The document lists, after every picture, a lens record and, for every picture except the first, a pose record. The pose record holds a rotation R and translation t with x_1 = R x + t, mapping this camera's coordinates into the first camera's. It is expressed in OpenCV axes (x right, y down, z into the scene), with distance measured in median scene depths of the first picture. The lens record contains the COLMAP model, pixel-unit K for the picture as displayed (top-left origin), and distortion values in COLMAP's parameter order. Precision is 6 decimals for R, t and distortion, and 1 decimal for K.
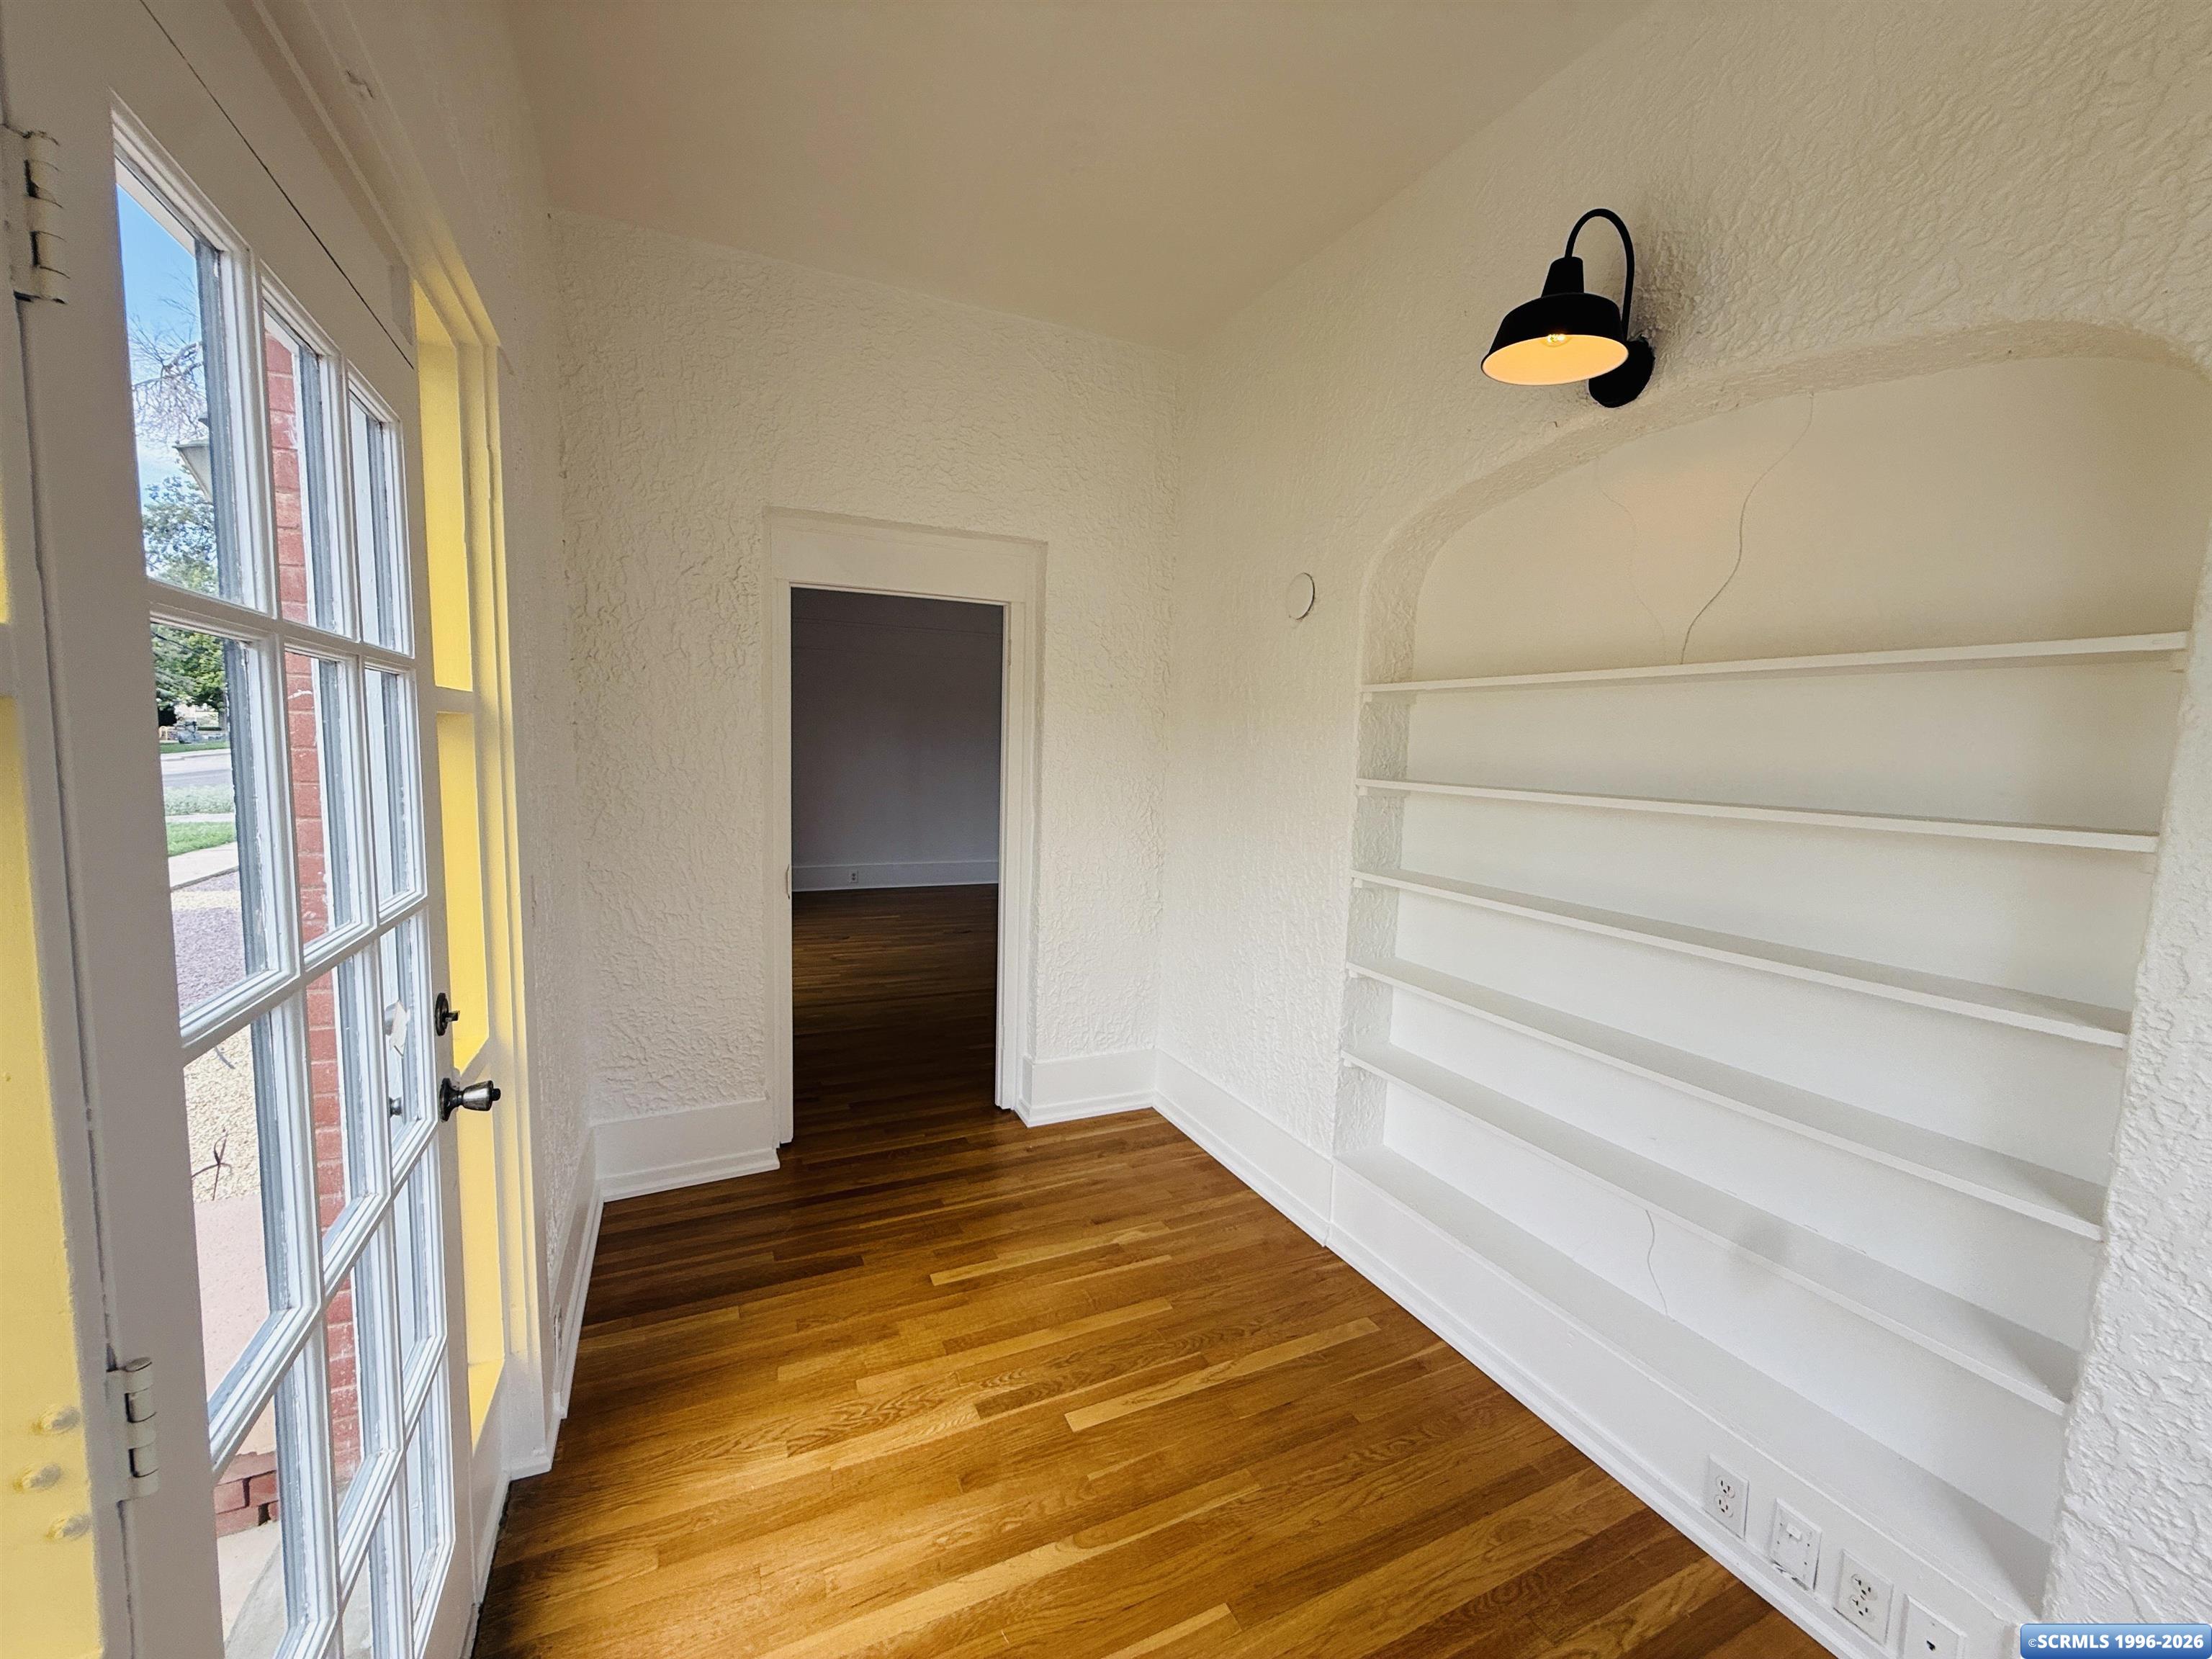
lens RADIAL K [[888.7, 0, 1106.0], [0, 888.7, 829.5], [0, 0, 1]] dist [0.001207, 0.000202]
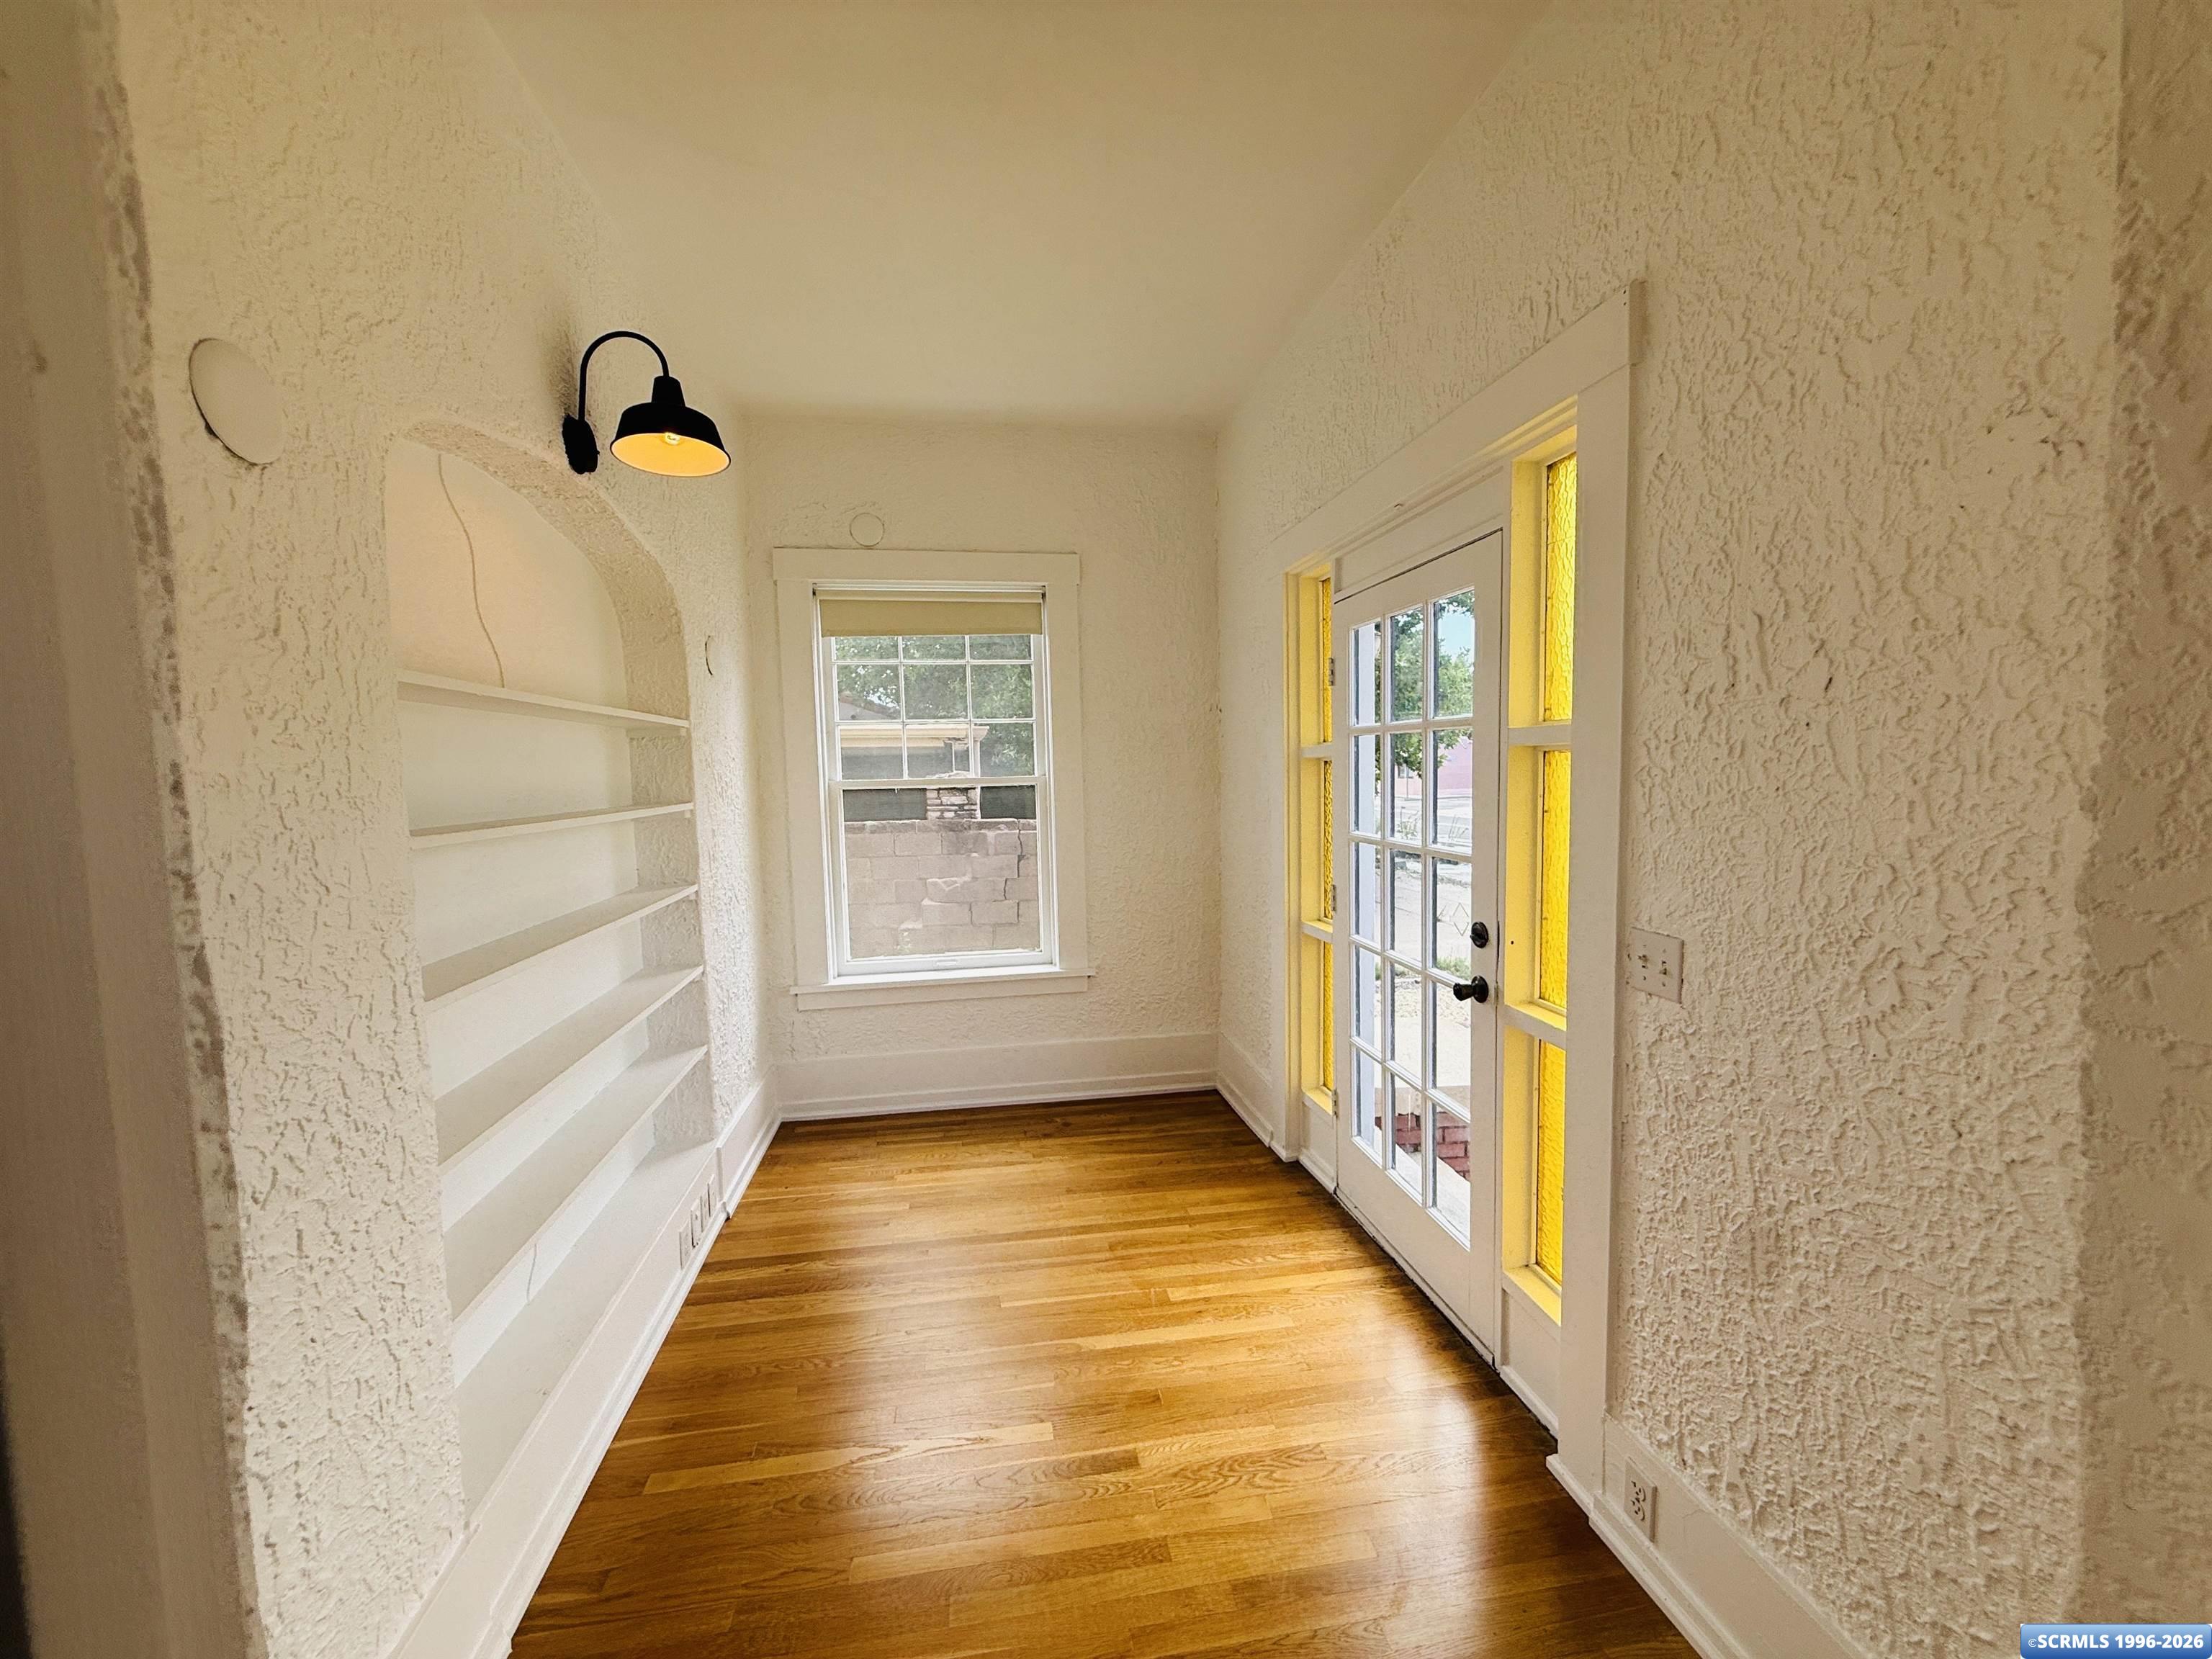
lens RADIAL K [[880.1, 0, 1098.9], [0, 880.1, 826.4], [0, 0, 1]] dist [0.001567, 0.000540]
pose [[-0.960305, -0.028597, 0.277483, -0.377608], [0.021129, 0.984417, 0.174577, -0.204762], [-0.278152, 0.173510, -0.944736, 1.940763]]
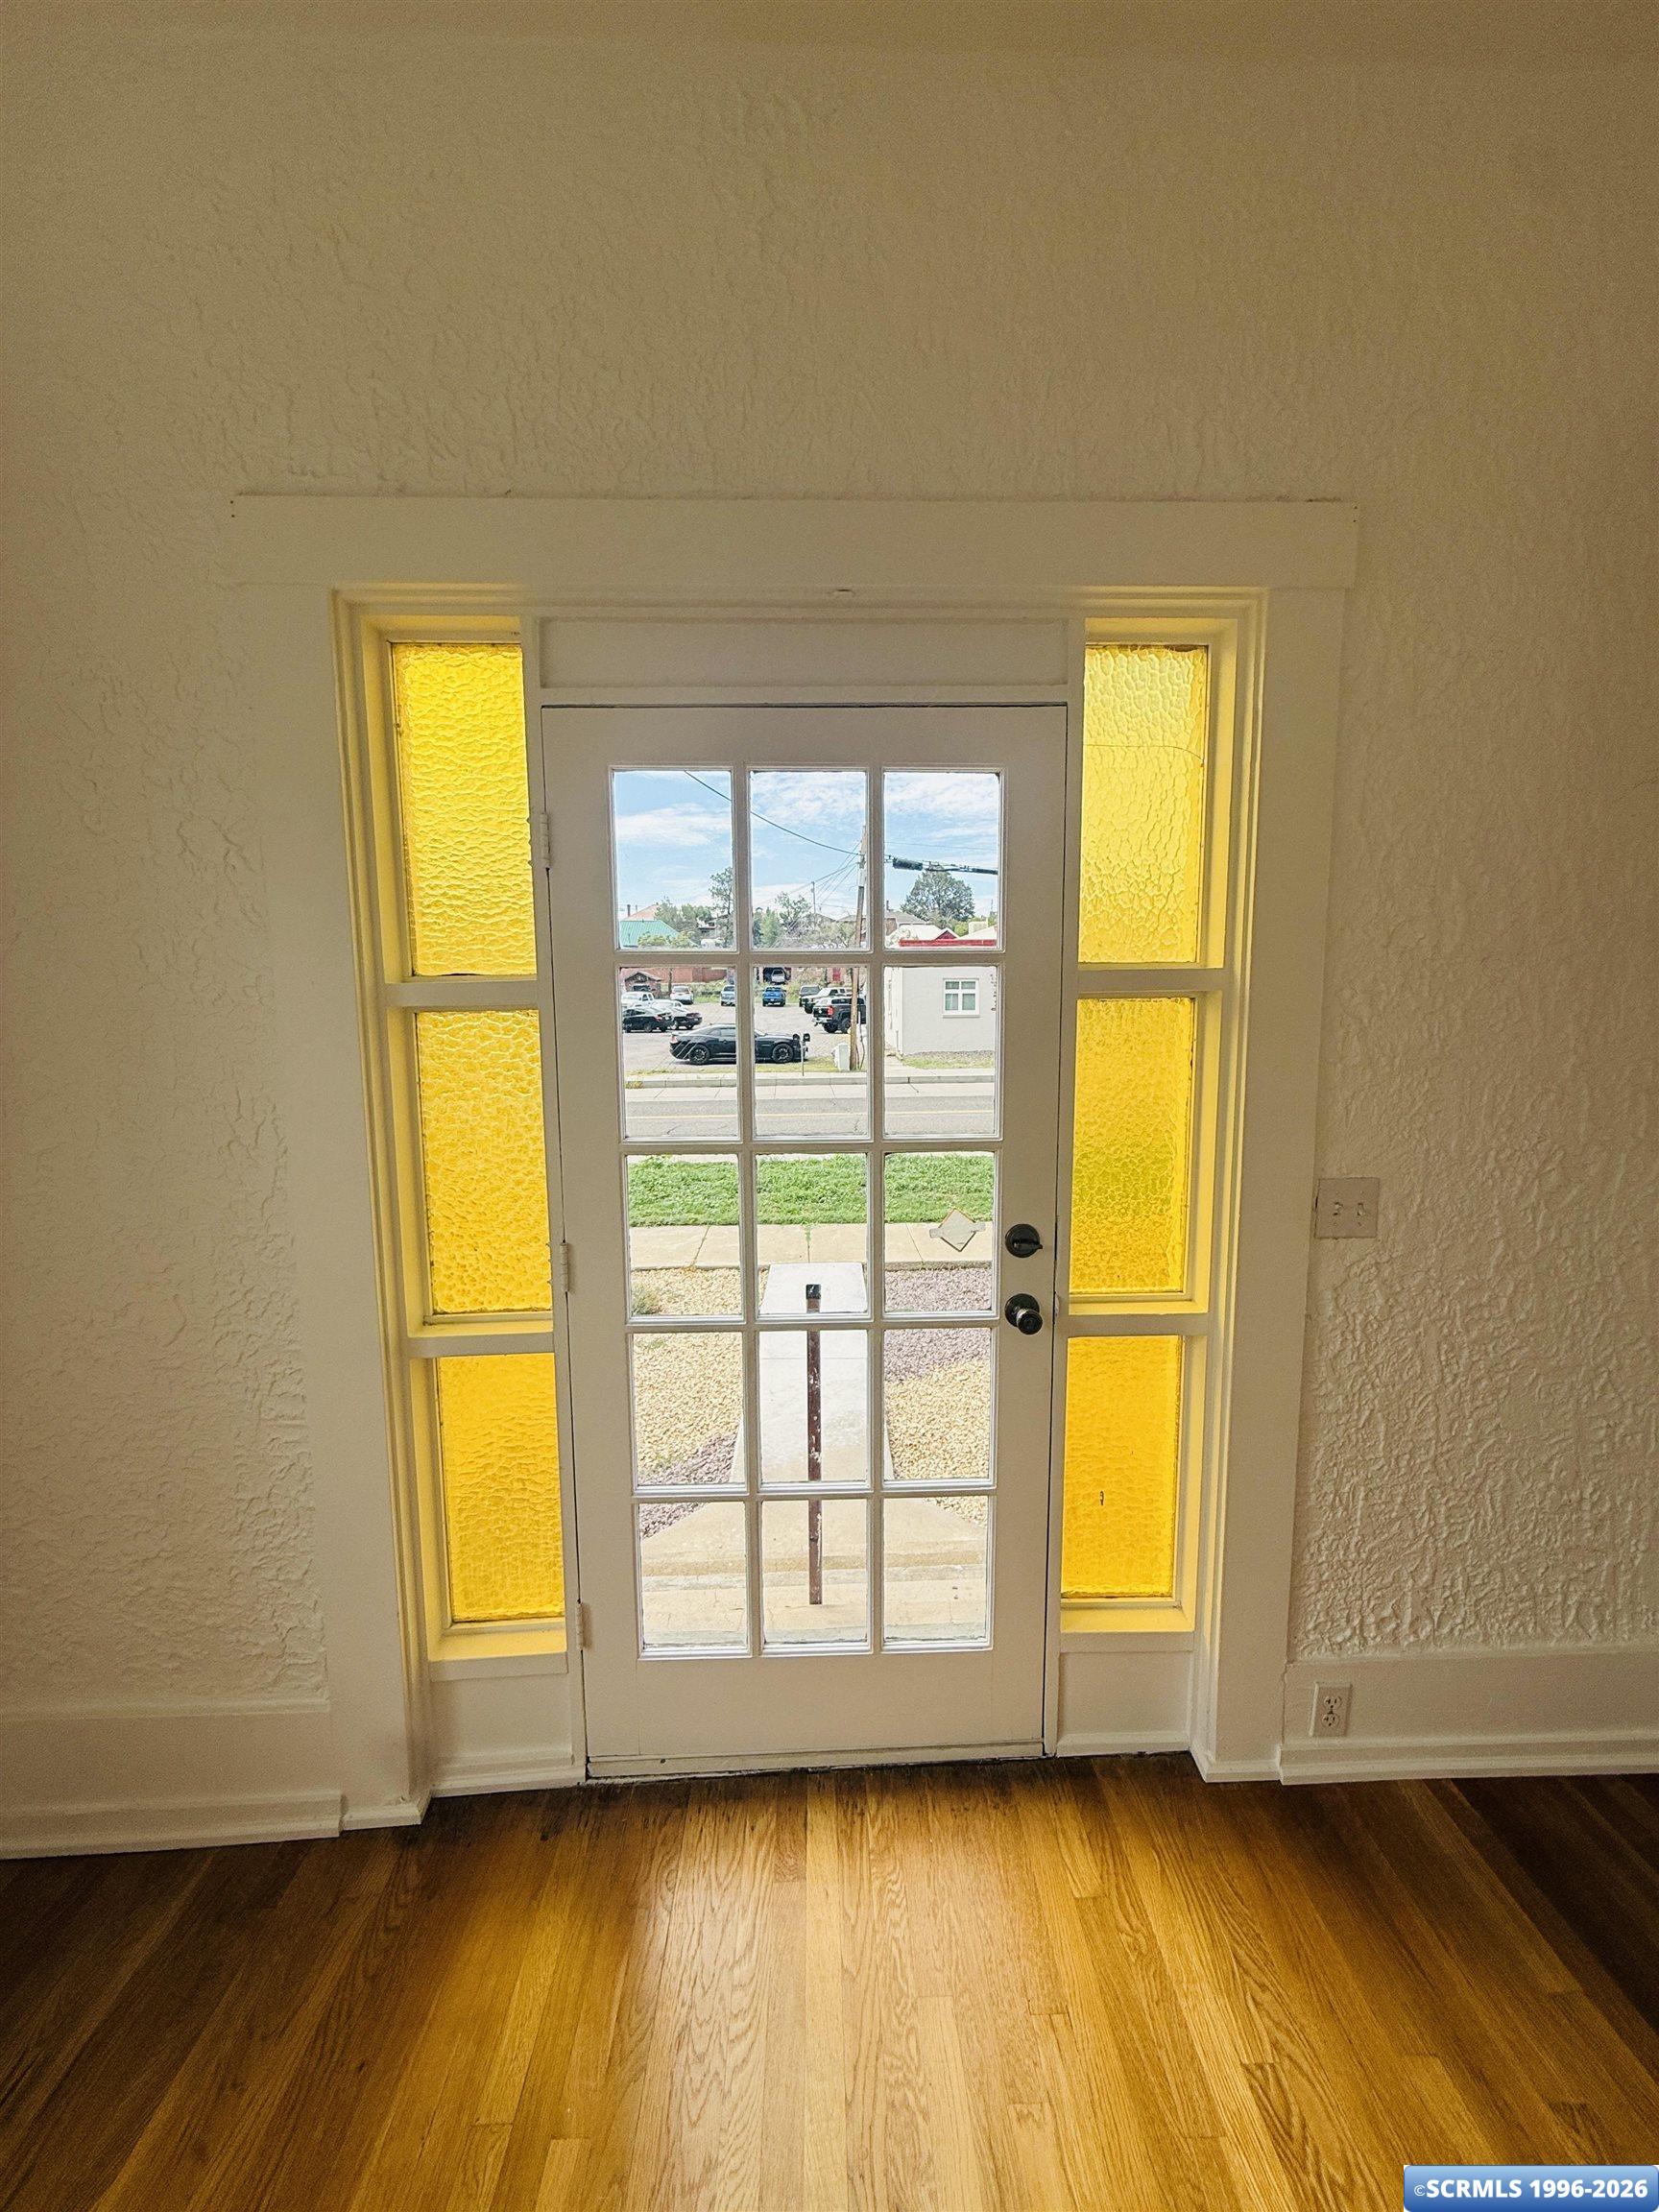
lens RADIAL K [[880.1, 0, 841.1], [0, 880.1, 1097.3], [0, 0, 1]] dist [0.001567, 0.000540]
pose [[-0.396307, 0.079608, -0.914660, 0.328371], [-0.095285, 0.987288, 0.127215, -0.087049], [0.913160, 0.137570, -0.383683, 0.877721]]
